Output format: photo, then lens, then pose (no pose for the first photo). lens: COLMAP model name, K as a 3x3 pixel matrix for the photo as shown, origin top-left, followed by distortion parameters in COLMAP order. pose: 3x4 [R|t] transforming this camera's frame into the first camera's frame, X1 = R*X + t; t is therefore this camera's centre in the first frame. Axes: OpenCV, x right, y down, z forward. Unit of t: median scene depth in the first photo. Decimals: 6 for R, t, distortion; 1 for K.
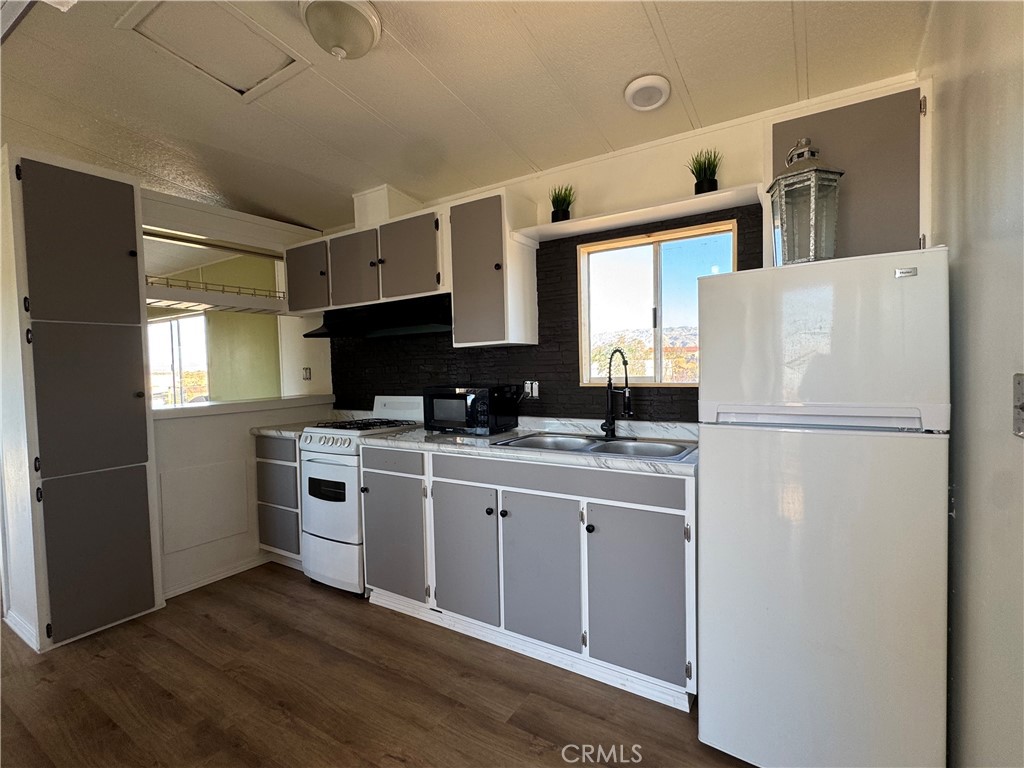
lens RADIAL K [[483.9, 0, 509.9], [0, 483.9, 384.2], [0, 0, 1]] dist [-0.004370, 0.000259]
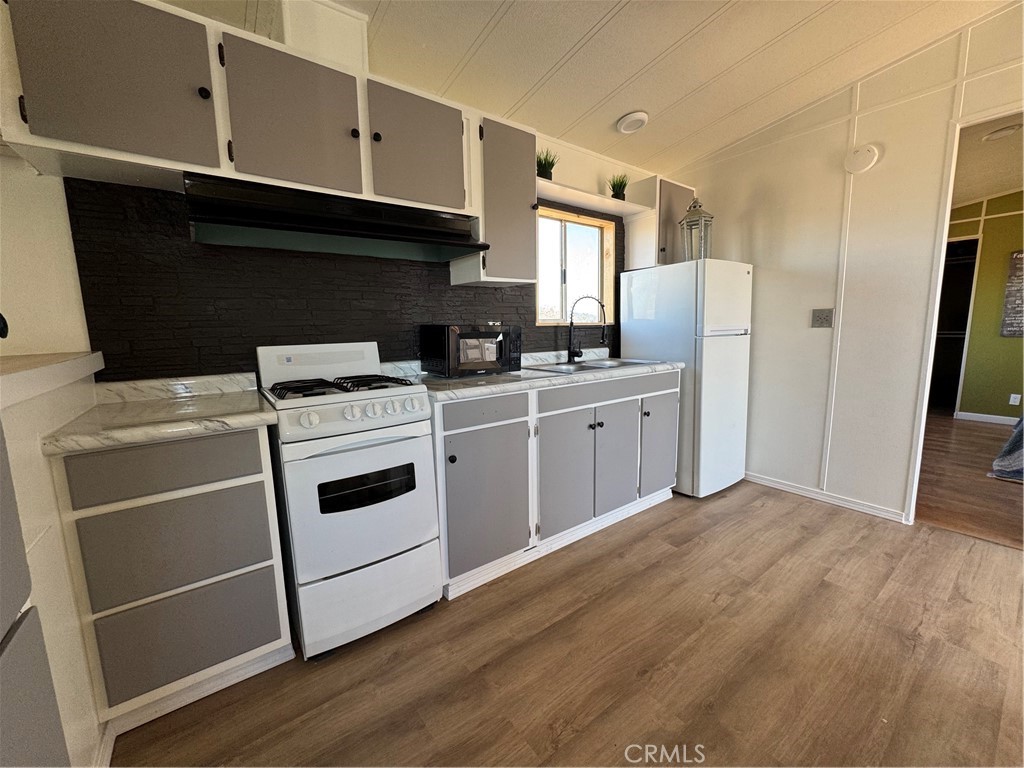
lens RADIAL K [[409.9, 0, 511.3], [0, 409.9, 386.1], [0, 0, 1]] dist [-0.005429, 0.001121]
pose [[0.352825, -0.116756, 0.928376, -0.926607], [0.040160, 0.993160, 0.109641, 0.042827], [-0.934827, -0.001401, 0.355101, 0.750283]]
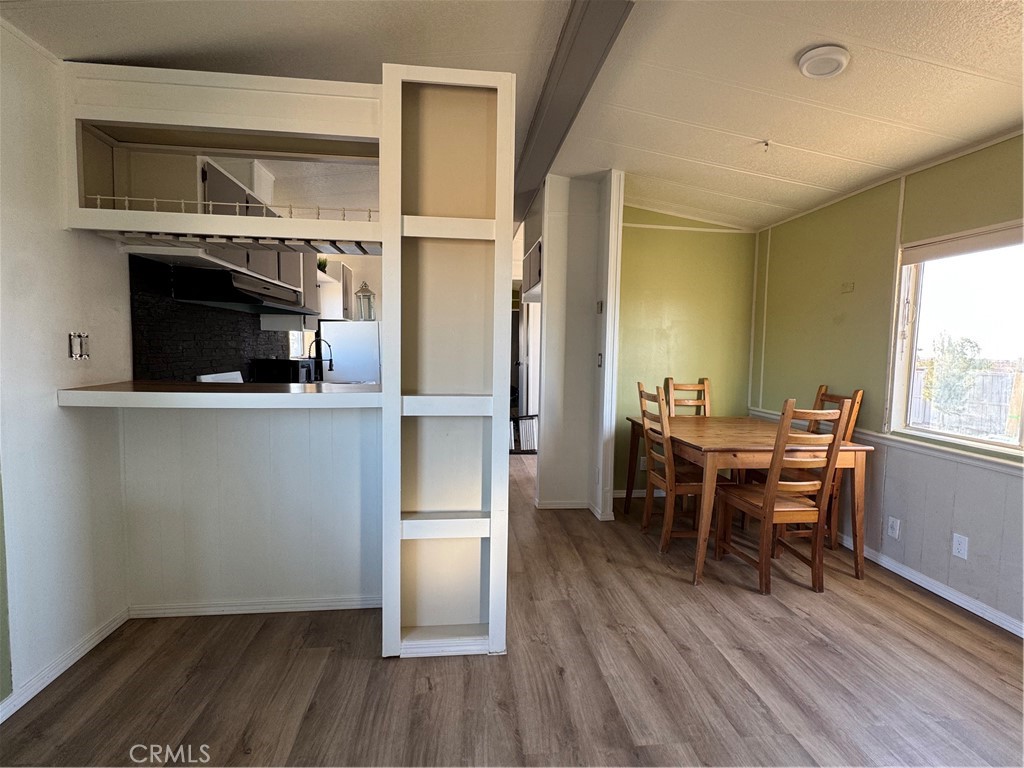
lens RADIAL K [[483.9, 0, 512.6], [0, 483.9, 384.4], [0, 0, 1]] dist [-0.004370, 0.000259]
pose [[-0.628317, -0.038745, 0.776992, -1.802481], [0.027366, 0.997040, 0.071847, -0.006995], [-0.777476, 0.066405, -0.625397, 1.586015]]
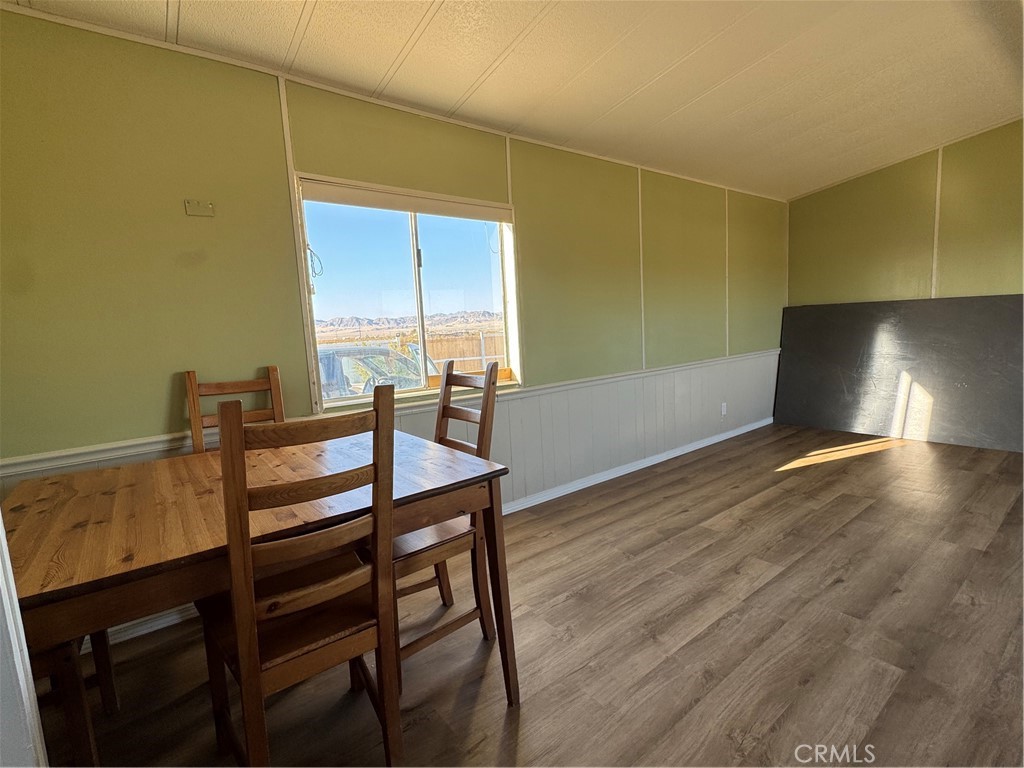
lens RADIAL K [[483.9, 0, 510.8], [0, 483.9, 384.1], [0, 0, 1]] dist [-0.004370, 0.000259]
pose [[-0.340678, 0.156534, -0.927058, -0.673082], [0.023375, 0.987148, 0.158091, 0.027309], [0.939890, 0.032188, -0.339958, 0.777121]]
